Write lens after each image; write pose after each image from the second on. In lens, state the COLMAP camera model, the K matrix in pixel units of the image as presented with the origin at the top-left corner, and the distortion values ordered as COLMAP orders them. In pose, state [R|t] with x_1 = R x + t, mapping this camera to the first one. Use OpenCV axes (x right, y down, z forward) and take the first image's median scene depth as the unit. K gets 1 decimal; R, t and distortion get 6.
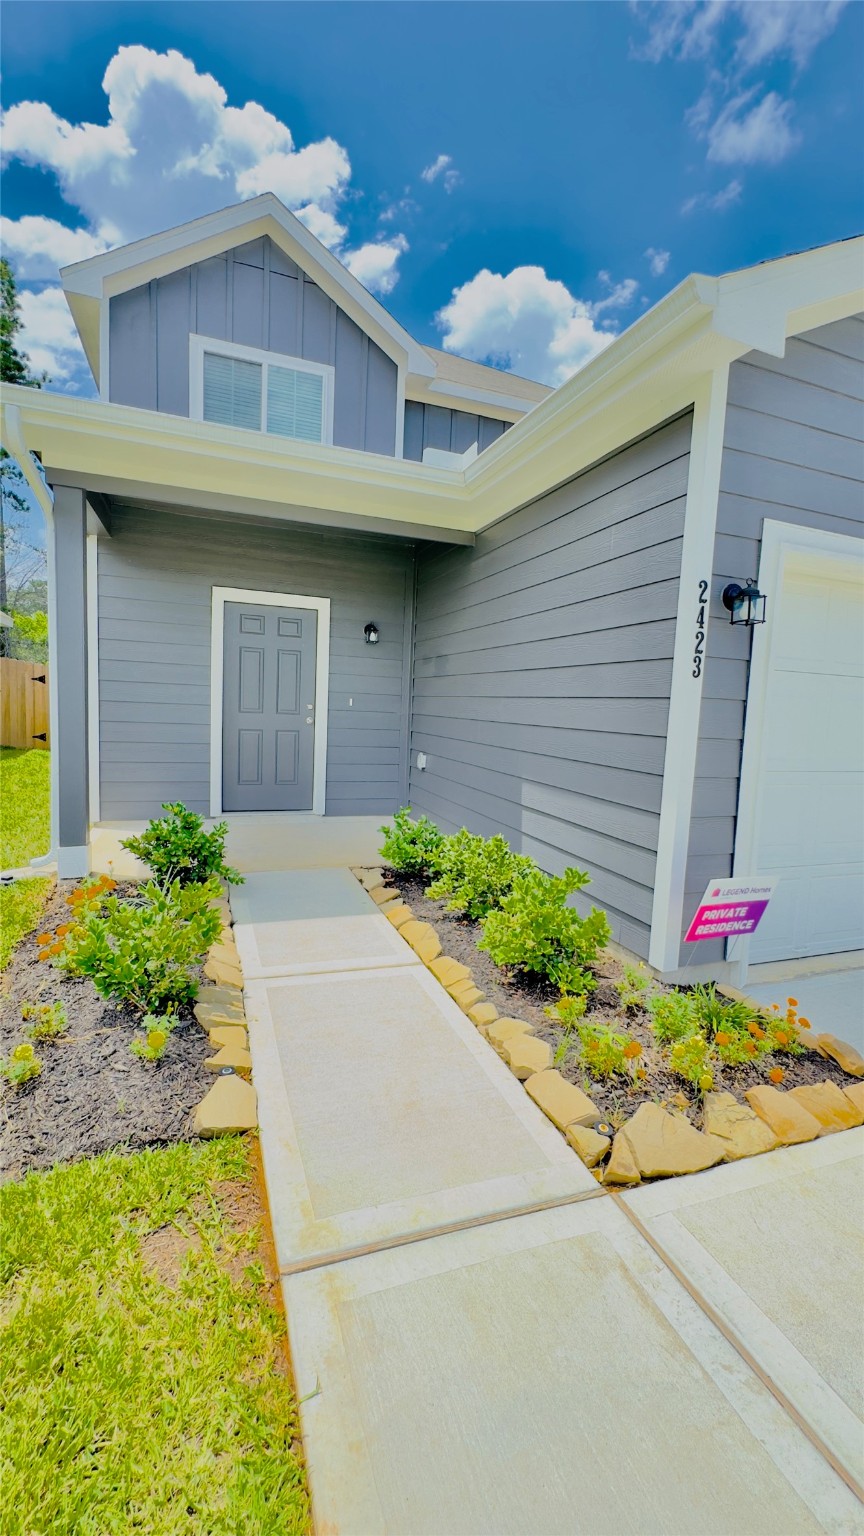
lens RADIAL K [[615.5, 0, 433.9], [0, 615.5, 769.0], [0, 0, 1]] dist [-0.005899, -0.000817]
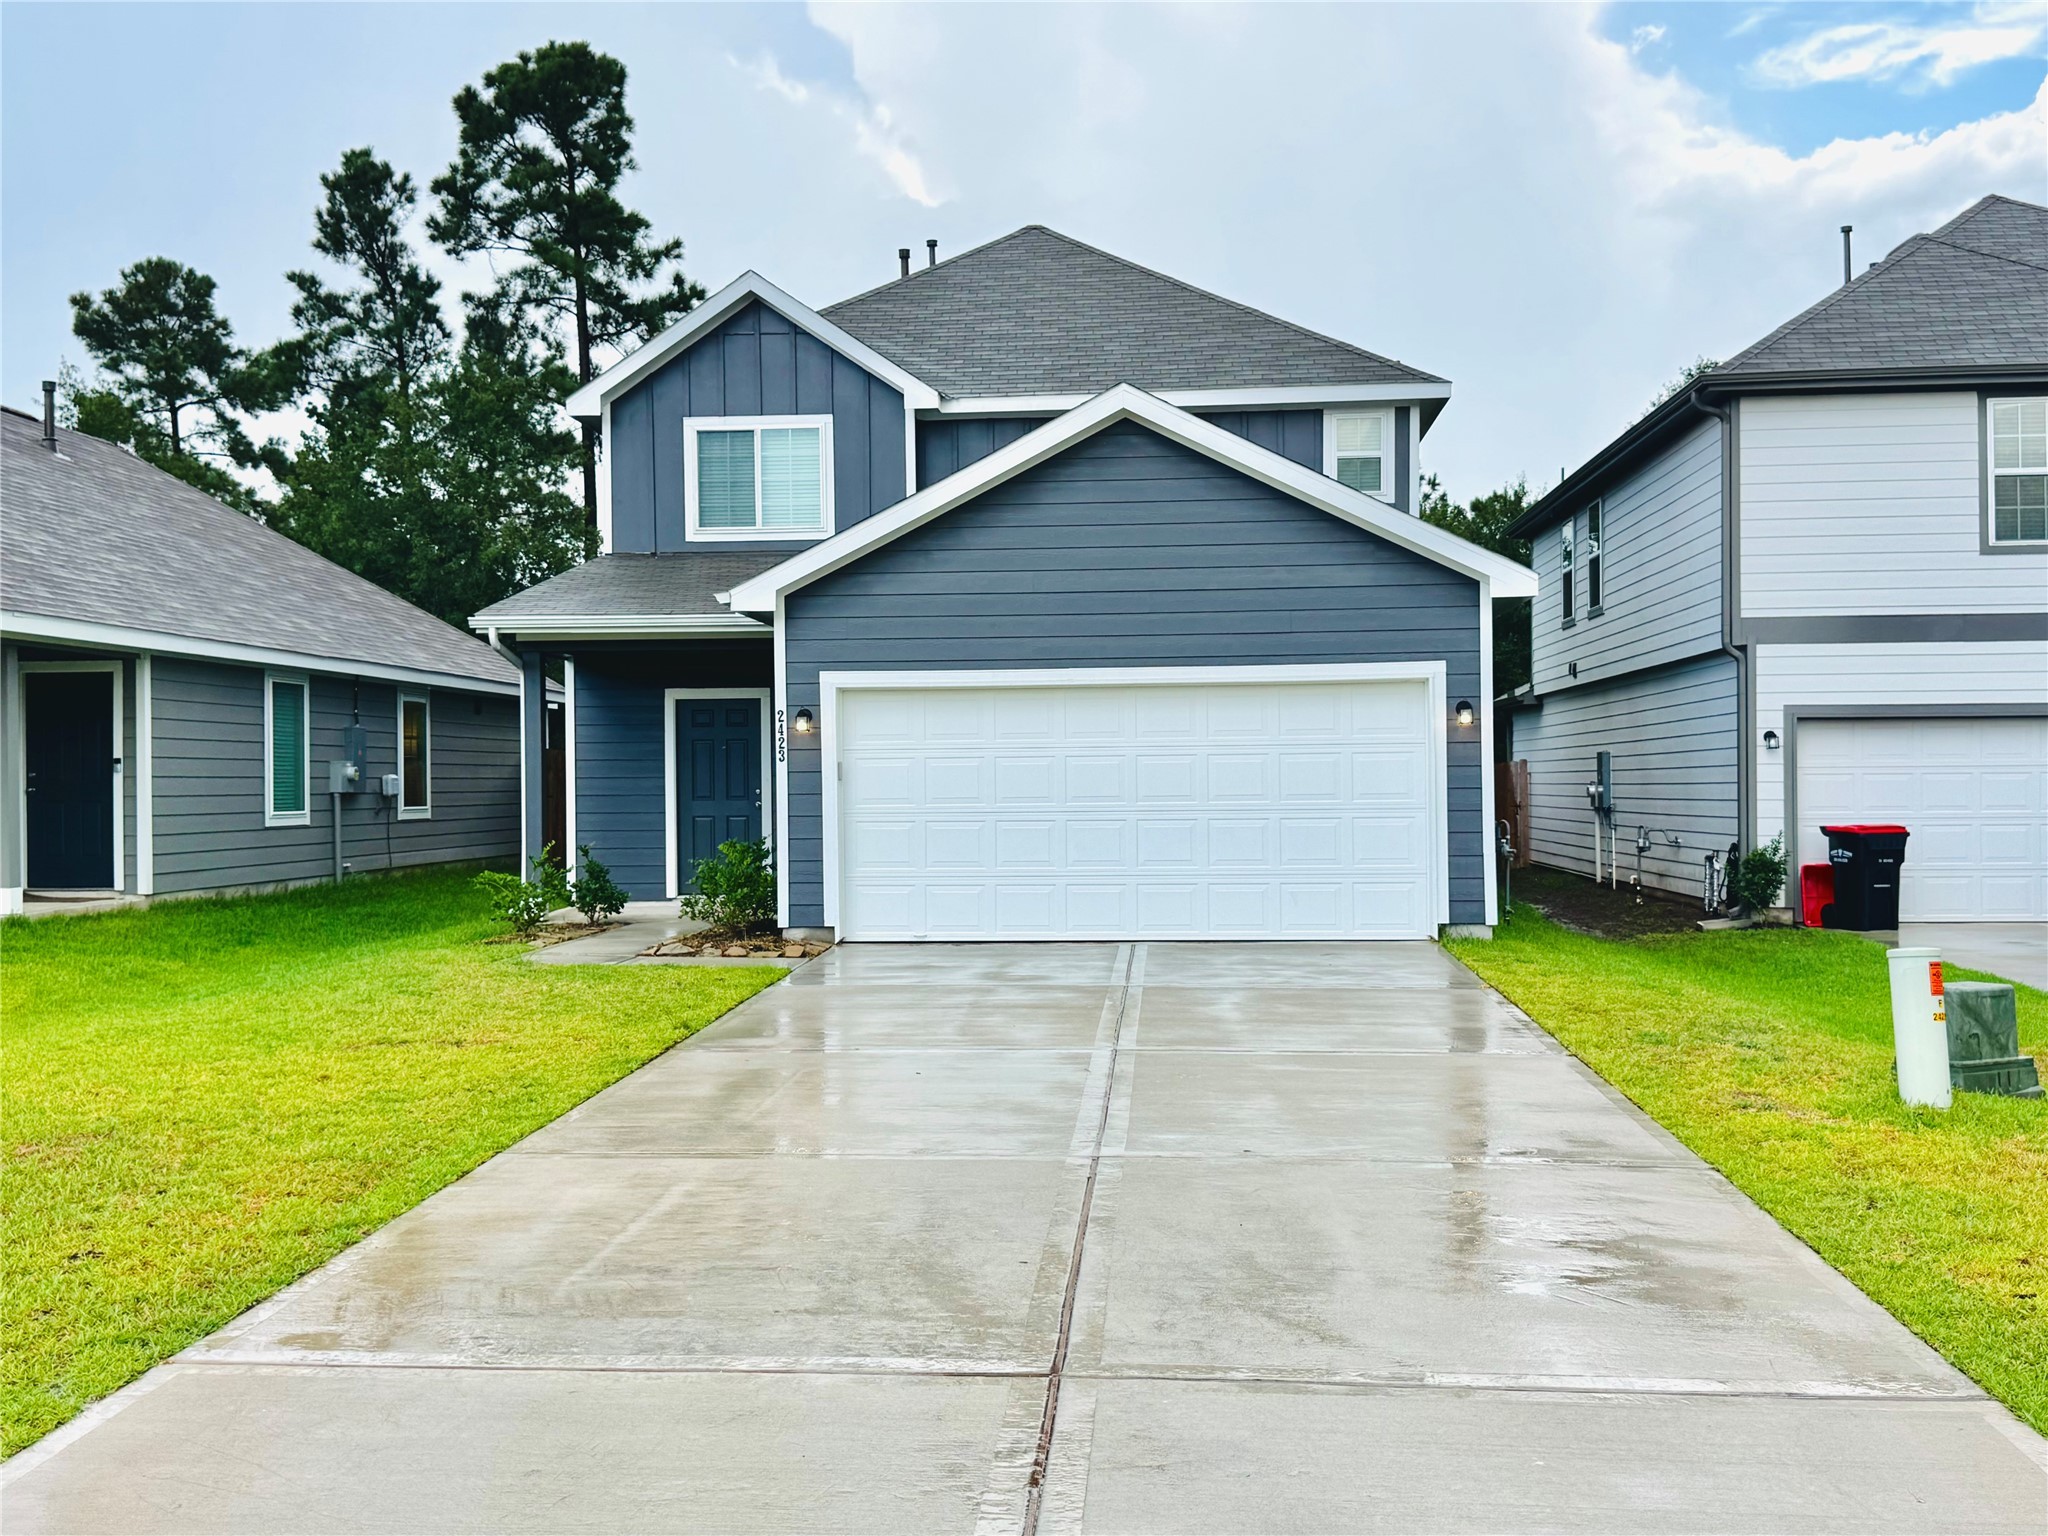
lens RADIAL K [[2069.8, 0, 1021.9], [0, 2069.8, 769.4], [0, 0, 1]] dist [-0.004596, 0.000000]
pose [[0.904097, -0.056223, -0.423613, 1.440399], [0.005885, 0.992851, -0.119213, 0.237168], [0.427287, 0.105287, 0.897965, -1.654064]]
